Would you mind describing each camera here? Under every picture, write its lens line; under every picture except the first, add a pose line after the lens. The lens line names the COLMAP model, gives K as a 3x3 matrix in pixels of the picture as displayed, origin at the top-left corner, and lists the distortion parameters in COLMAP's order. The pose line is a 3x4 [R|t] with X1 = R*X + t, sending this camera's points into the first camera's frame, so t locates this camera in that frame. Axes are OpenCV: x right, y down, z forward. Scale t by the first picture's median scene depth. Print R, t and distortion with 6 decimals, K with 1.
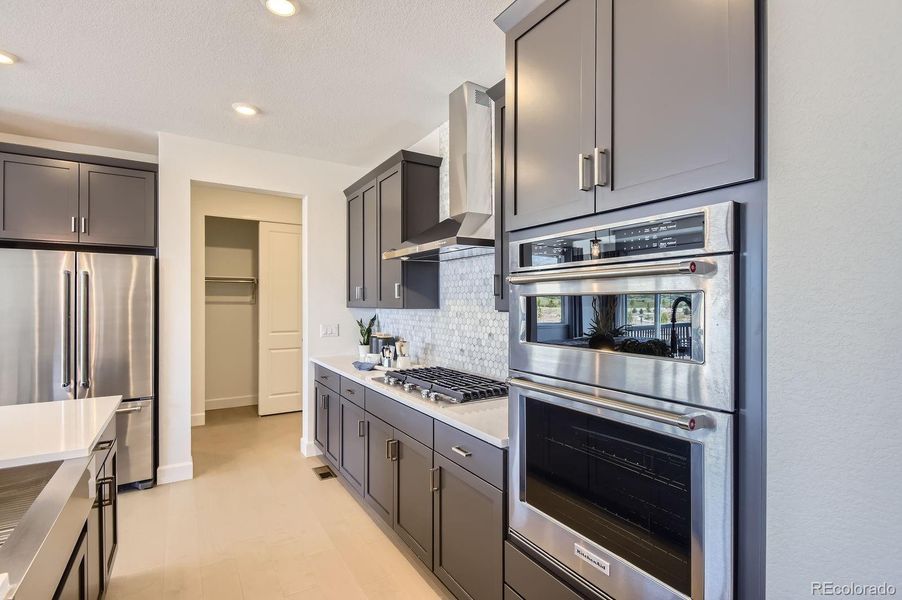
lens RADIAL K [[428.5, 0, 451.4], [0, 428.5, 304.7], [0, 0, 1]] dist [0.011664, -0.002478]
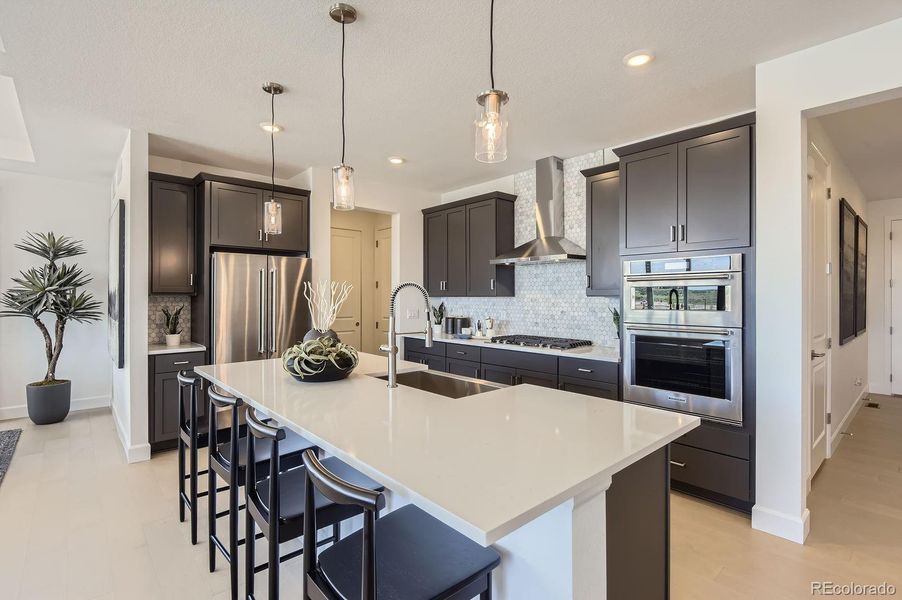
lens RADIAL K [[428.5, 0, 448.9], [0, 428.5, 297.0], [0, 0, 1]] dist [0.011664, -0.002478]
pose [[0.984420, -0.000108, 0.175832, -0.546500], [0.000930, 0.999989, -0.004592, 0.018501], [-0.175829, 0.004684, 0.984410, -0.453943]]
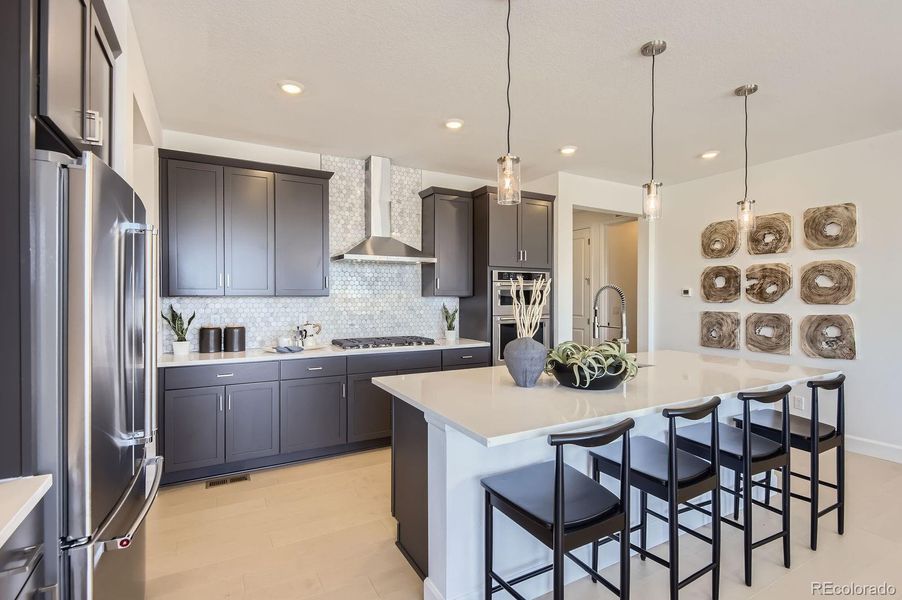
lens RADIAL K [[428.5, 0, 450.6], [0, 428.5, 298.4], [0, 0, 1]] dist [0.011664, -0.002478]
pose [[0.048690, -0.000921, 0.998813, -1.375996], [0.005718, 0.999983, 0.000643, 0.017836], [-0.998798, 0.005680, 0.048695, 0.586585]]
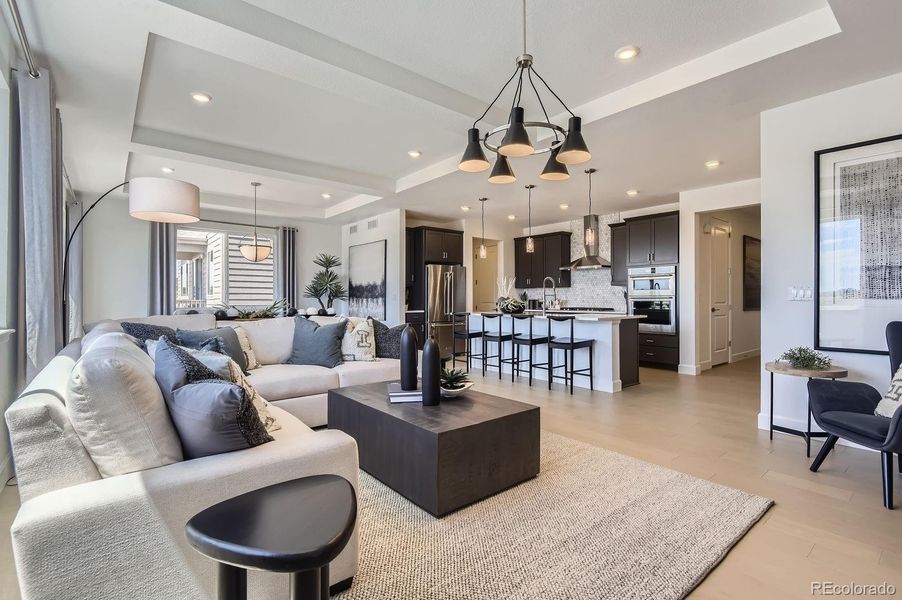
lens RADIAL K [[428.5, 0, 450.9], [0, 428.5, 301.0], [0, 0, 1]] dist [0.011664, -0.002478]
pose [[0.989162, 0.001709, 0.146818, -1.267504], [-0.000819, 0.999981, -0.006119, 0.121094], [-0.146826, 0.005932, 0.989145, -1.713139]]
